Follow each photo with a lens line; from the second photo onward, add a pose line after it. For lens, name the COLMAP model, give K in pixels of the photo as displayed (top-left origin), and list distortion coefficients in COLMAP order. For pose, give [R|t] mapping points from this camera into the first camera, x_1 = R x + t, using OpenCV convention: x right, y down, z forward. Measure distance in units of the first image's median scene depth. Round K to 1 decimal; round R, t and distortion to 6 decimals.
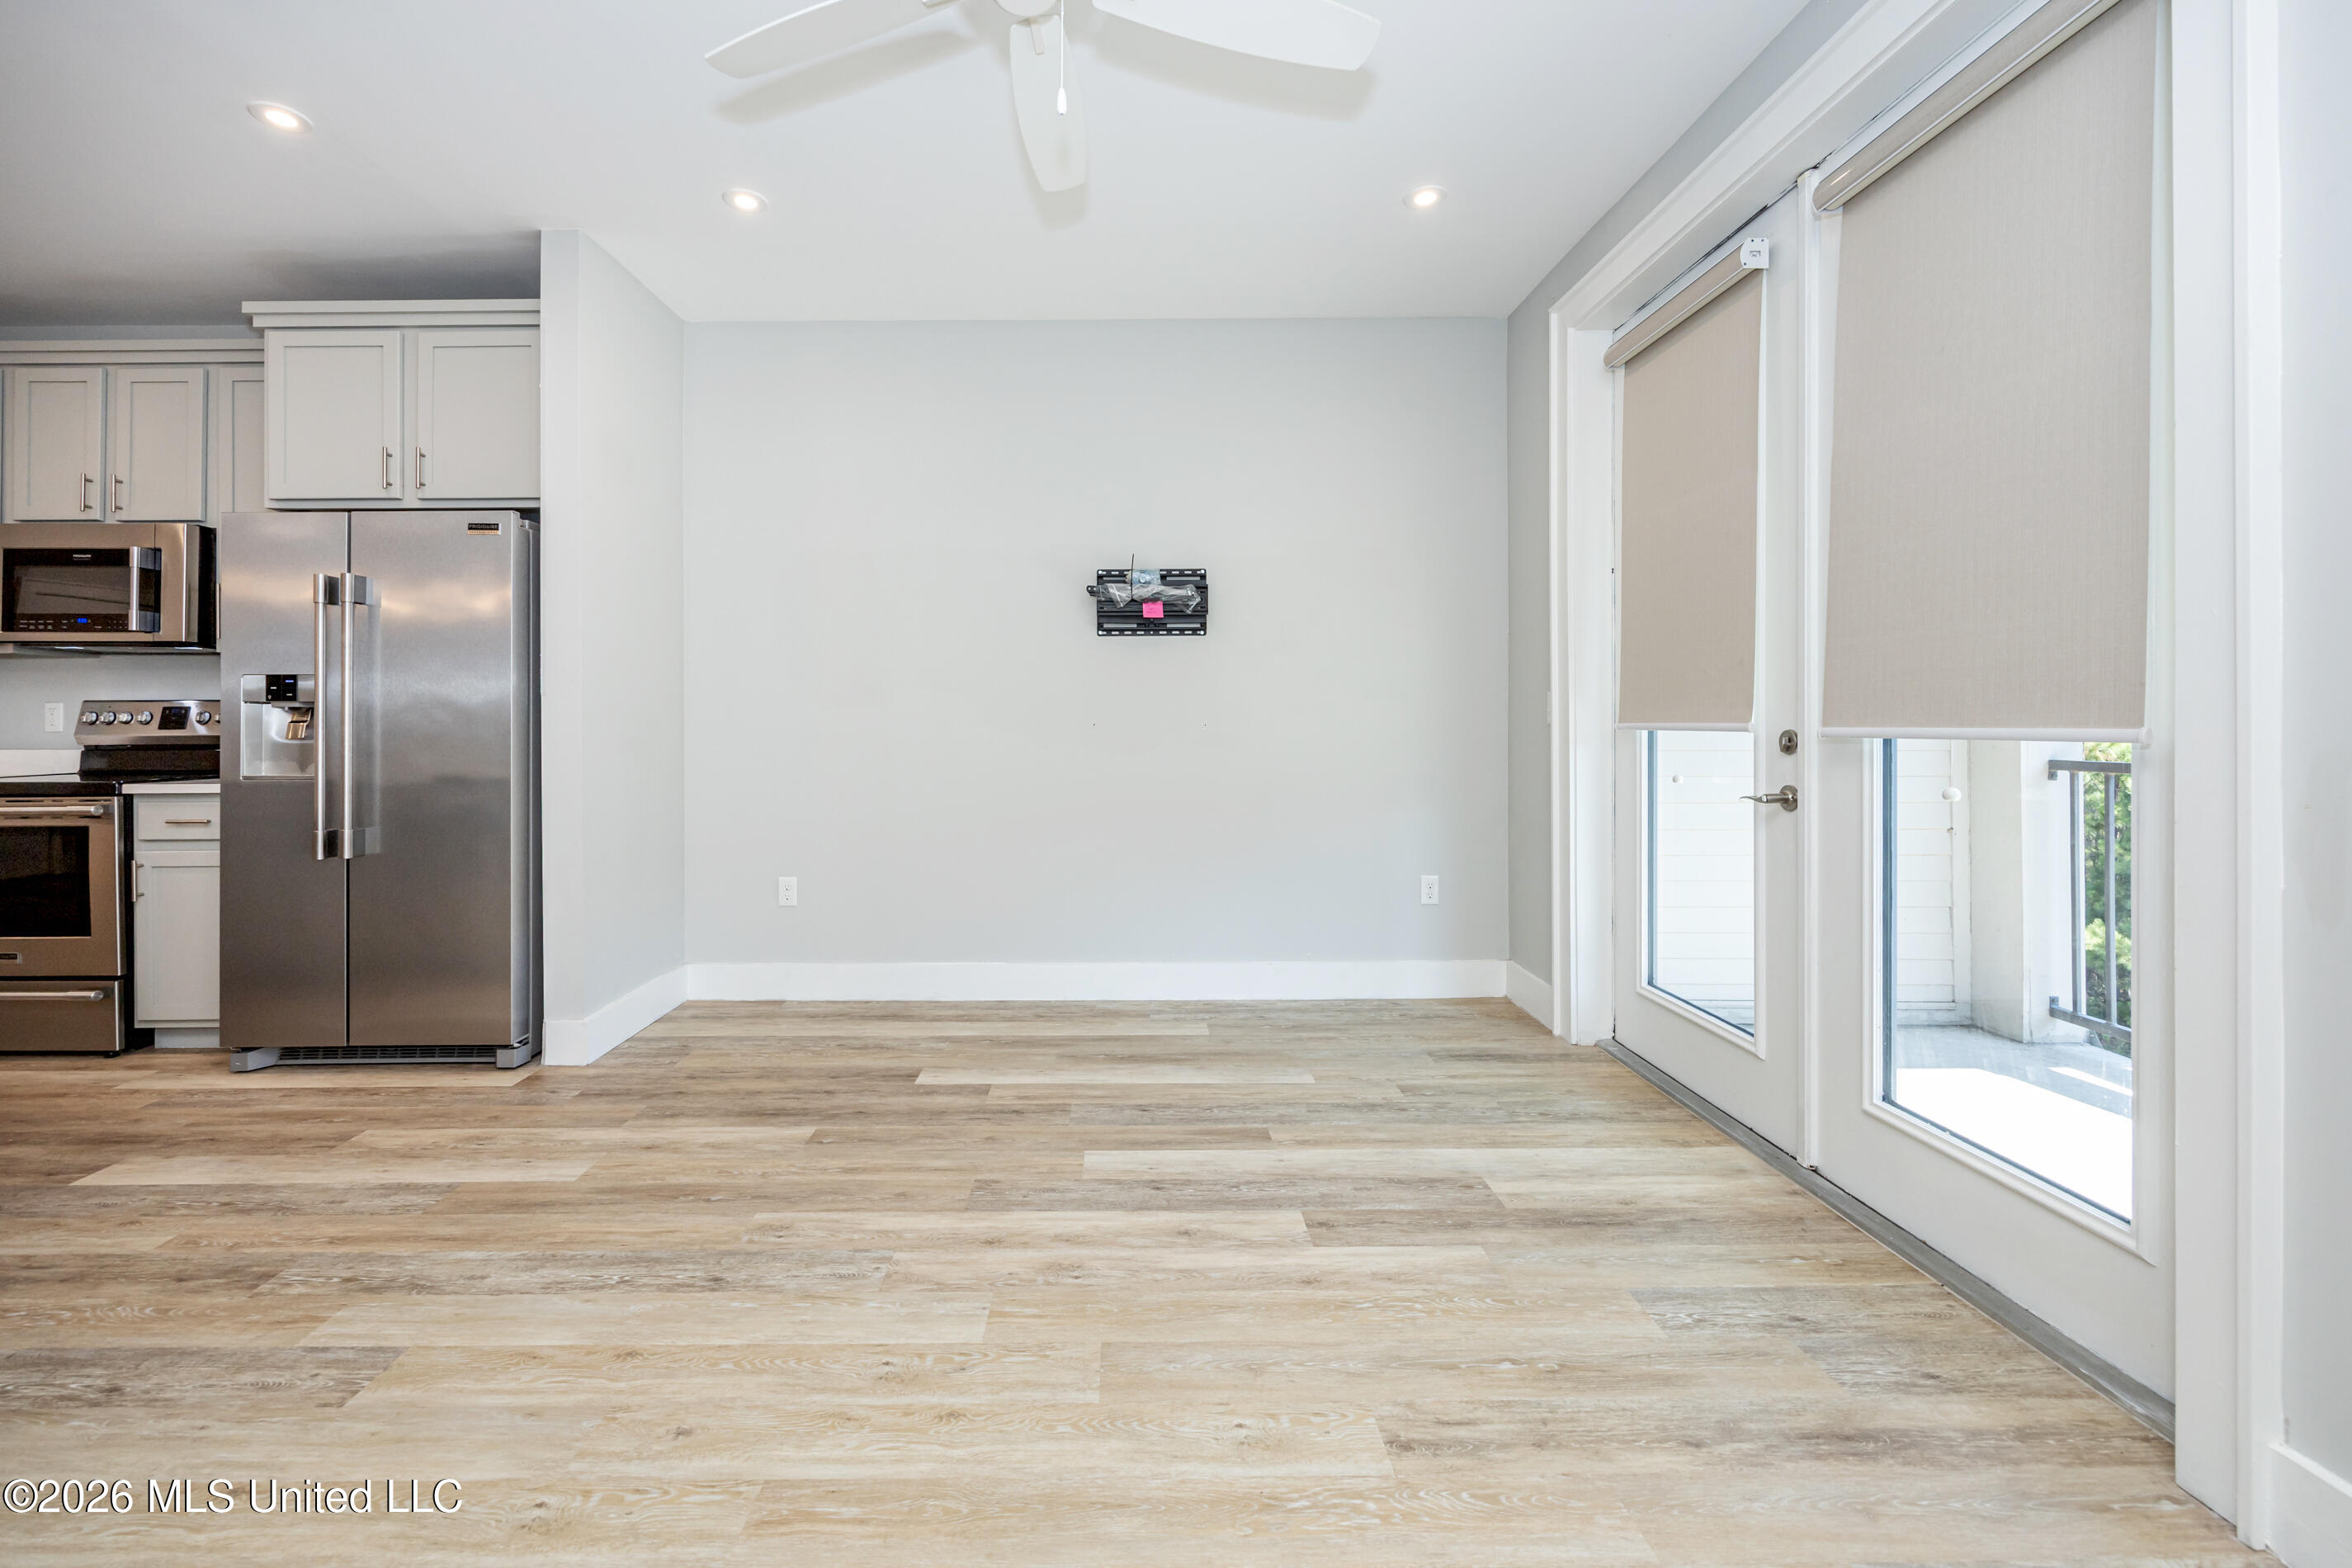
lens RADIAL K [[940.3, 0, 1137.0], [0, 940.3, 725.8], [0, 0, 1]] dist [-0.003036, 0.000217]
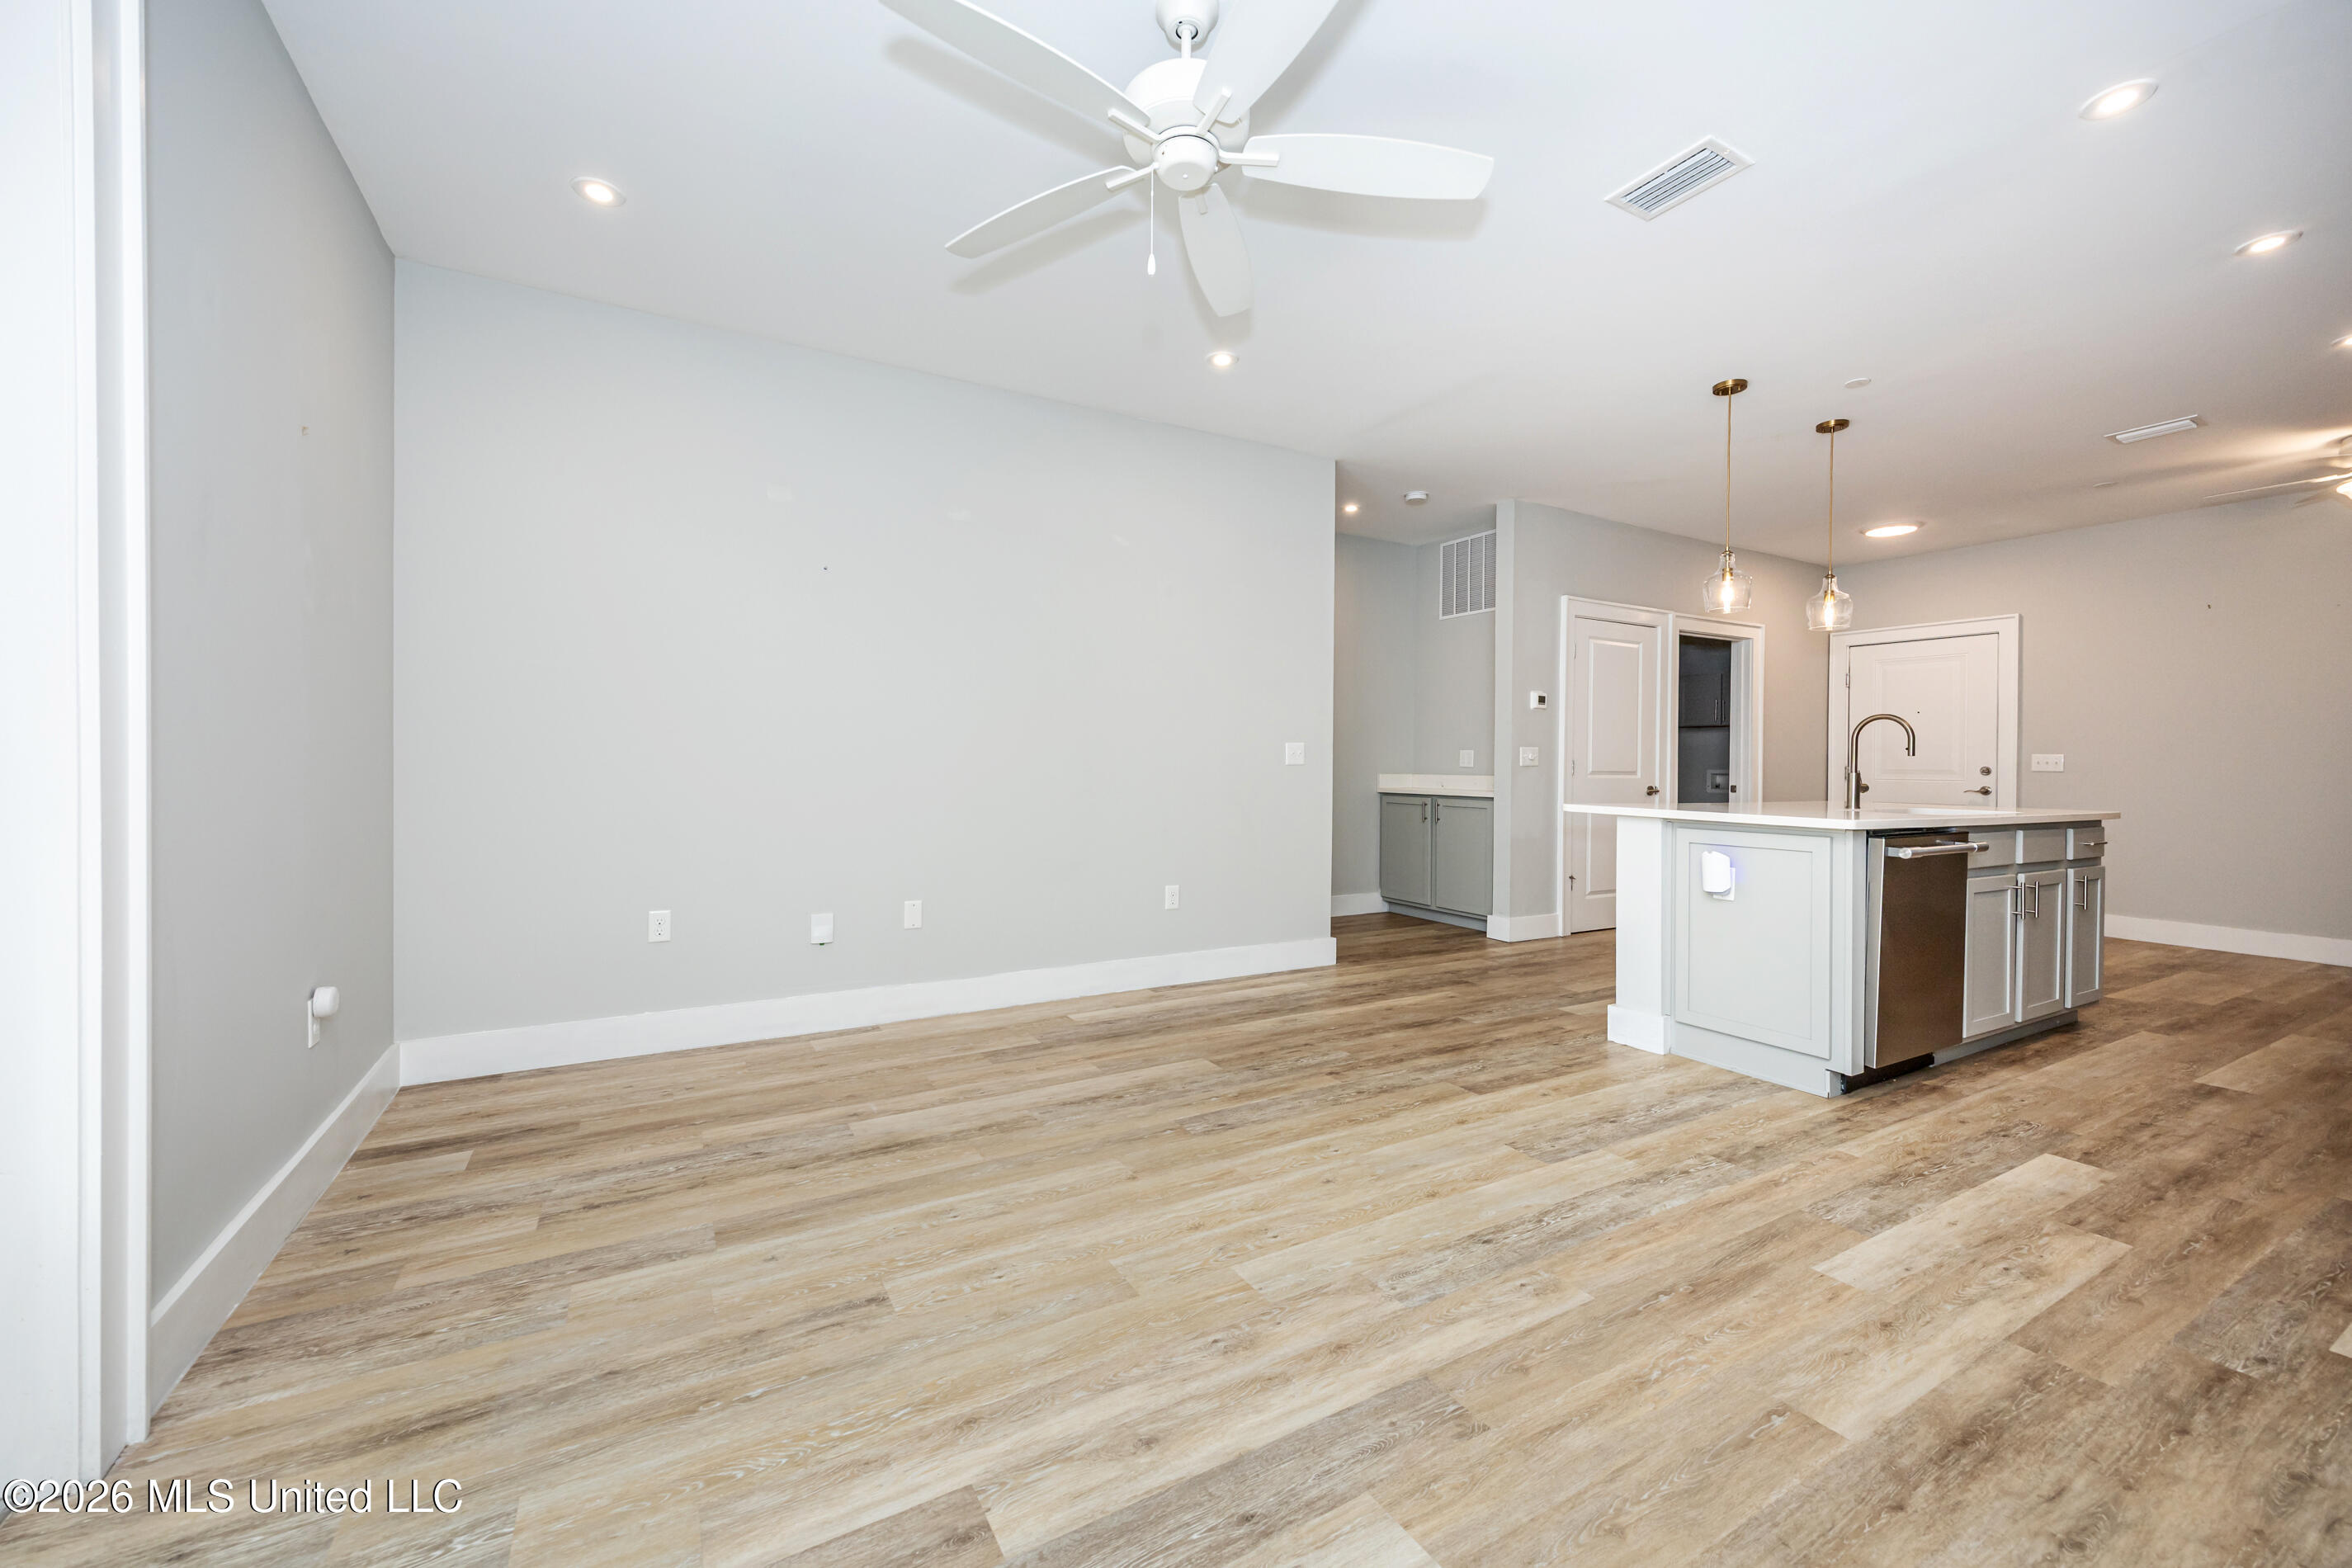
lens RADIAL K [[918.8, 0, 1166.3], [0, 918.8, 763.7], [0, 0, 1]] dist [0.000872, 0.000031]
pose [[-0.877966, 0.001369, -0.478721, 0.323739], [-0.003886, 0.999943, 0.009986, 0.006627], [0.478707, 0.010627, -0.877910, 1.388997]]
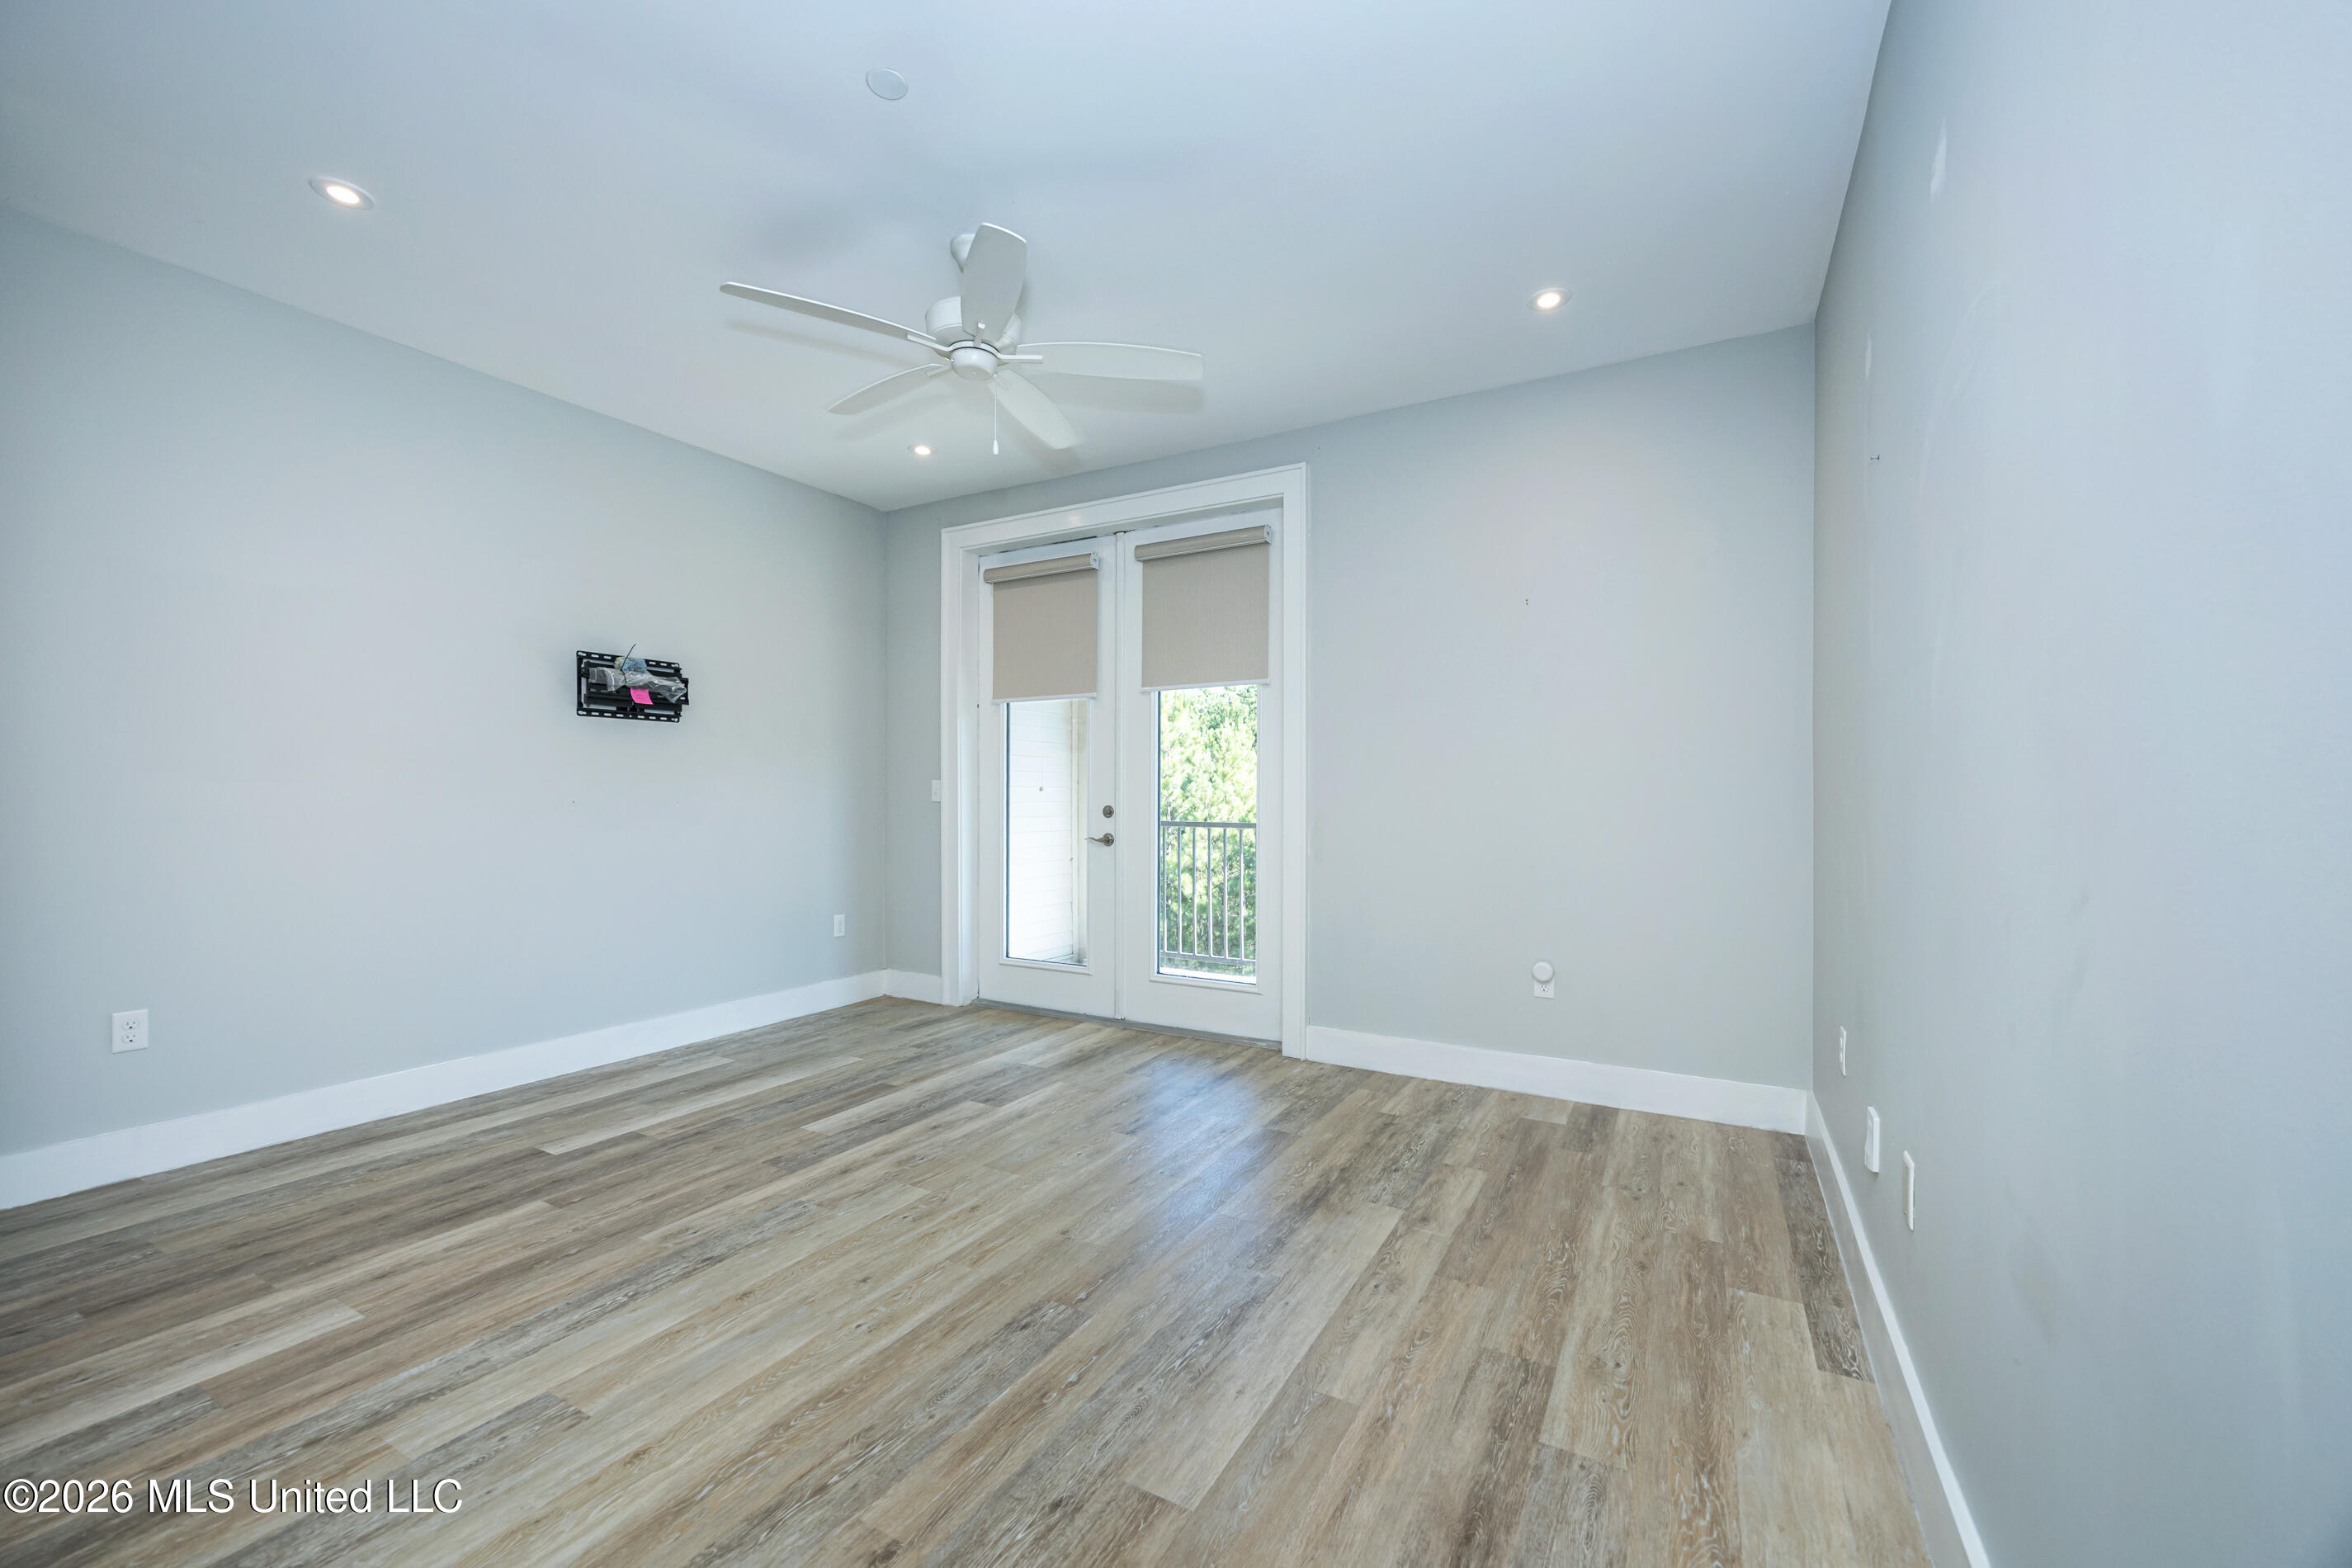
lens RADIAL K [[918.8, 0, 1166.3], [0, 918.8, 763.7], [0, 0, 1]] dist [0.000872, 0.000031]
pose [[0.503782, 0.035035, 0.863120, -0.938986], [0.000185, 0.999173, -0.040665, -0.002874], [-0.863831, 0.020647, 0.503359, -0.099776]]
